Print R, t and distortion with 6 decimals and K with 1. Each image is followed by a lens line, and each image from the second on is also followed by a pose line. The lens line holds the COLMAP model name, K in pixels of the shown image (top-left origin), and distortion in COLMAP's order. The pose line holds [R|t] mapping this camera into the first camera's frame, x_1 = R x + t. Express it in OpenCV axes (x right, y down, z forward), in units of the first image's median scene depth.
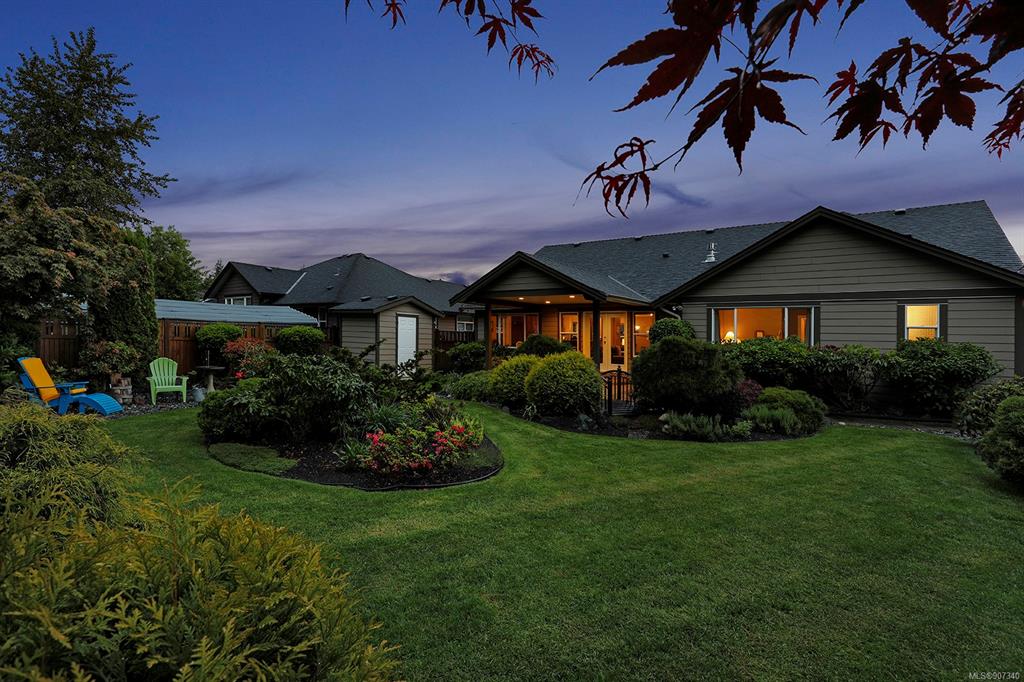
lens RADIAL K [[500.1, 0, 512.3], [0, 500.1, 340.5], [0, 0, 1]] dist [-0.002738, -0.000445]
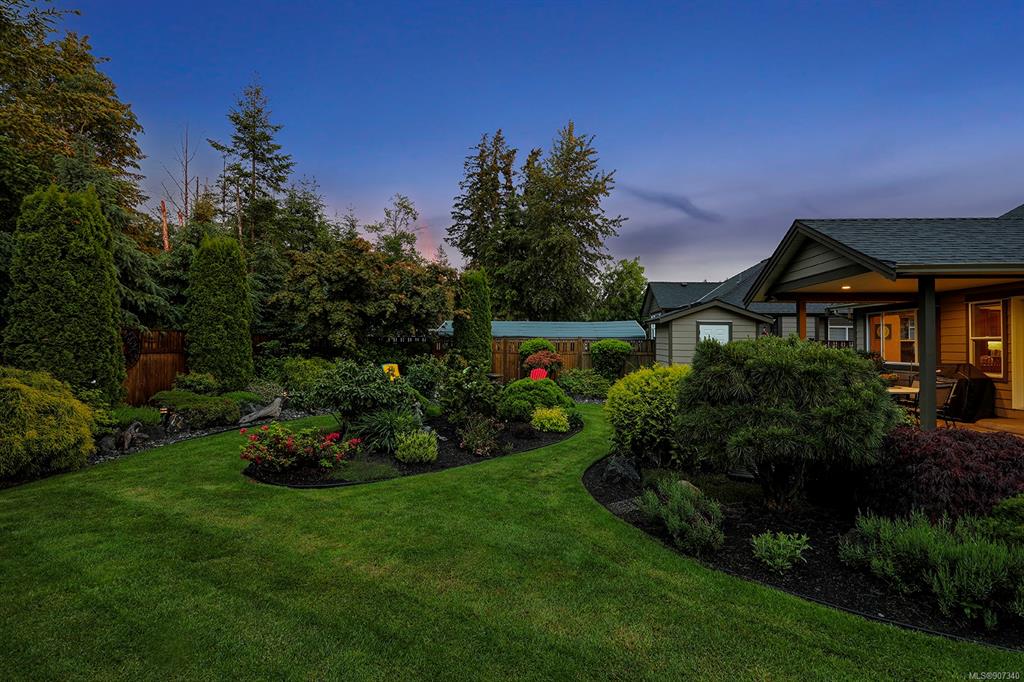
lens RADIAL K [[500.1, 0, 512.1], [0, 500.1, 345.0], [0, 0, 1]] dist [-0.002738, -0.000445]
pose [[0.521986, -0.019425, -0.852733, 0.325068], [0.004083, 0.999786, -0.020275, 0.002798], [0.852944, 0.007101, 0.521954, 0.264589]]
